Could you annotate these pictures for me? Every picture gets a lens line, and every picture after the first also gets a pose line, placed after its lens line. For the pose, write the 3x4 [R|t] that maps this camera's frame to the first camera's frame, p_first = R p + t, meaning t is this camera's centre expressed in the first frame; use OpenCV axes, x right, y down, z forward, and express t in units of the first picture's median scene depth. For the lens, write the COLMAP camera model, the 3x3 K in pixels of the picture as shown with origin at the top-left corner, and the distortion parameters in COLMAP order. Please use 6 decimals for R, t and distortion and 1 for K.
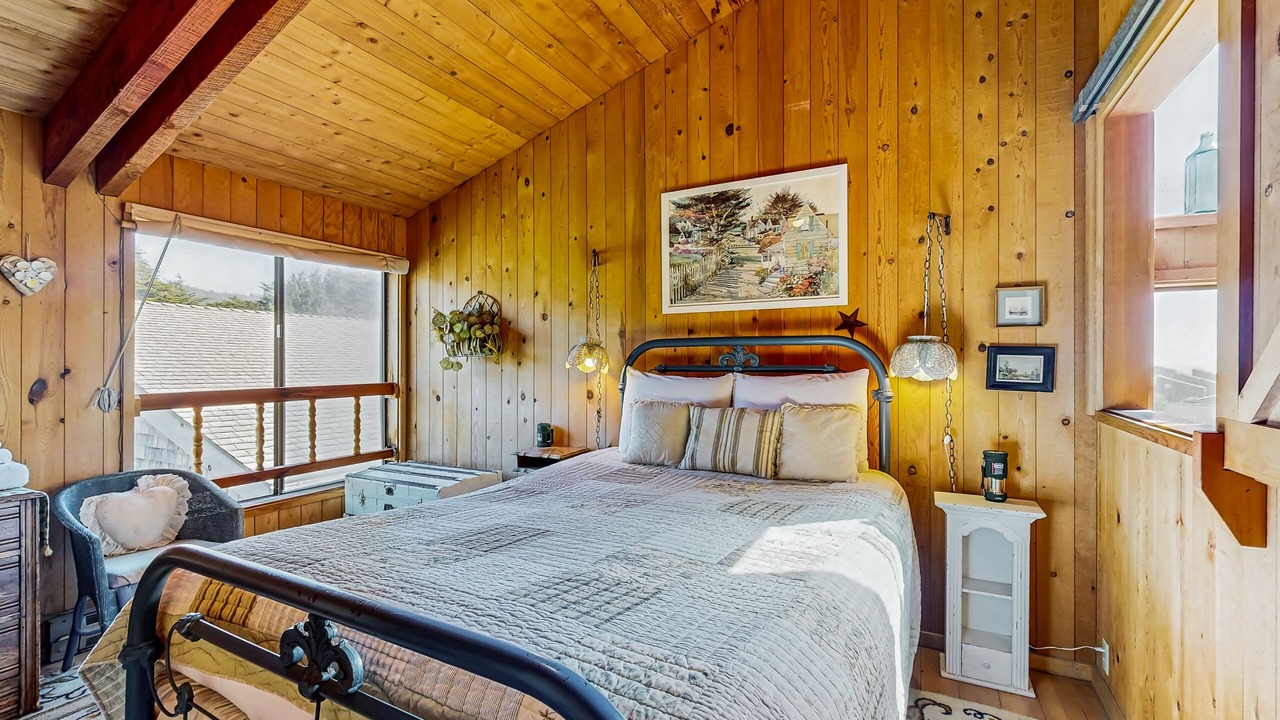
lens RADIAL K [[557.1, 0, 639.8], [0, 557.1, 362.0], [0, 0, 1]] dist [-0.000535, 0.000410]
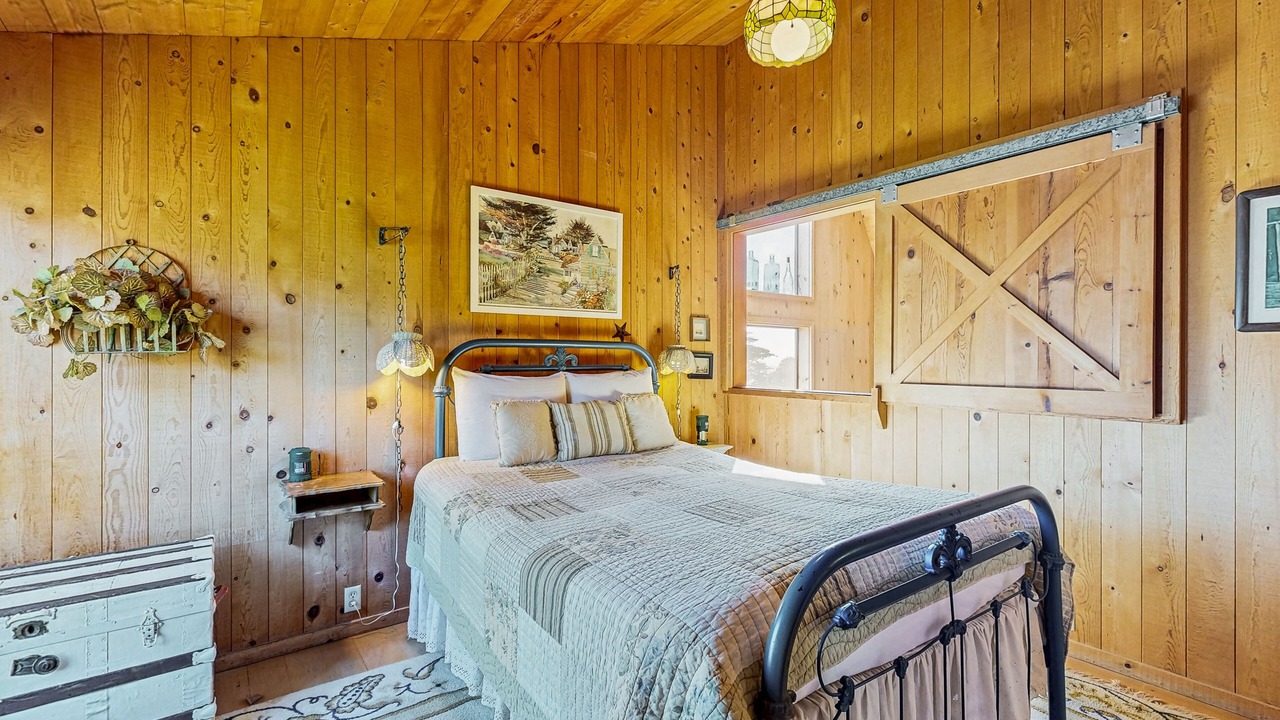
lens RADIAL K [[557.1, 0, 639.8], [0, 557.1, 362.0], [0, 0, 1]] dist [-0.000535, 0.000410]
pose [[0.430641, -0.000267, 0.902523, -0.736658], [0.000989, 0.999999, -0.000176, 0.000029], [-0.902523, 0.000968, 0.430641, 0.349862]]
